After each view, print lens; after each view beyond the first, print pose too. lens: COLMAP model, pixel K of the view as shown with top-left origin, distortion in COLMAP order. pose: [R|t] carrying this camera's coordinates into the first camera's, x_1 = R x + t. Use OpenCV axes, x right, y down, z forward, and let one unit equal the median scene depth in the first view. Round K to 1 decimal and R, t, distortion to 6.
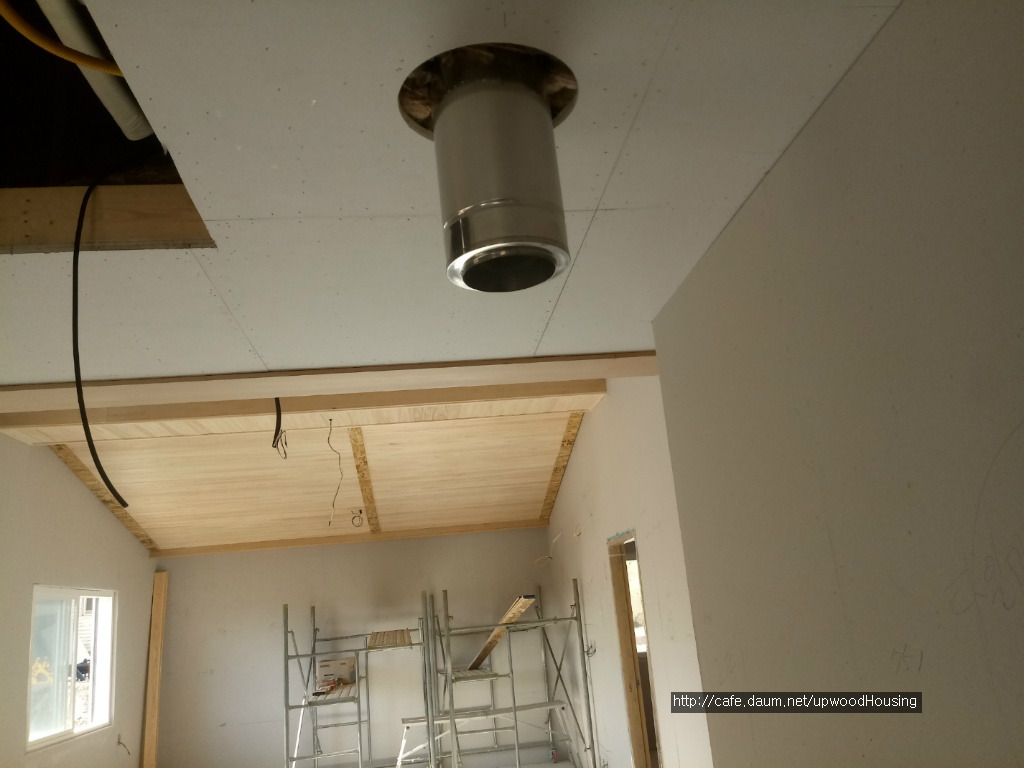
lens RADIAL K [[840.0, 0, 521.5], [0, 840.0, 377.1], [0, 0, 1]] dist [0.040570, -0.075670]
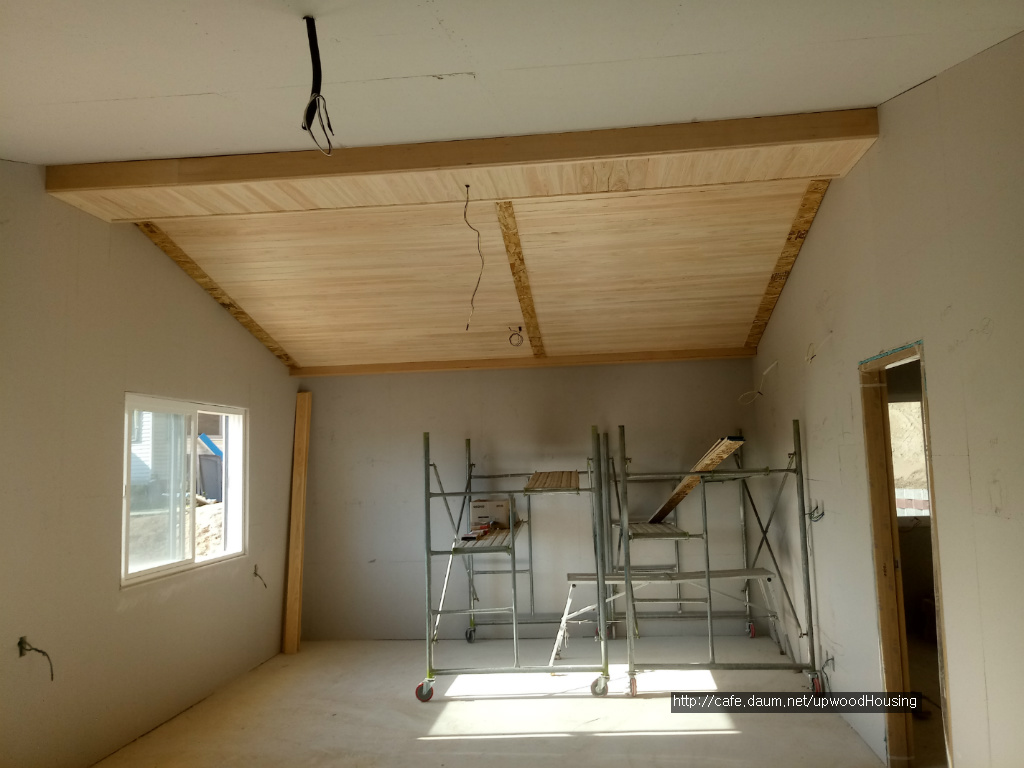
lens RADIAL K [[840.0, 0, 521.5], [0, 840.0, 377.1], [0, 0, 1]] dist [0.040570, -0.075670]
pose [[0.976871, 0.035944, -0.210786, -0.017812], [0.001668, 0.984459, 0.175605, 0.067381], [0.213822, -0.171895, 0.961630, 0.224623]]
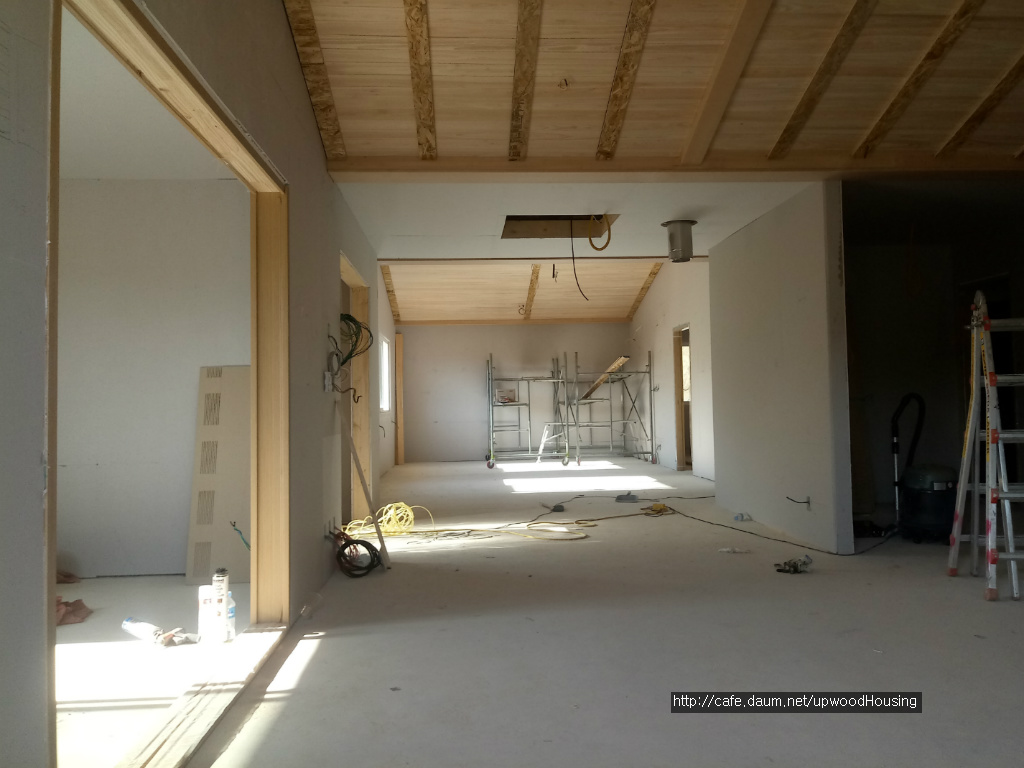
lens RADIAL K [[840.0, 0, 521.5], [0, 840.0, 377.1], [0, 0, 1]] dist [0.040570, -0.075670]
pose [[0.997021, 0.065683, -0.040445, -0.125169], [-0.054698, 0.971720, 0.229713, -0.094746], [0.054389, -0.226816, 0.972418, -0.718642]]
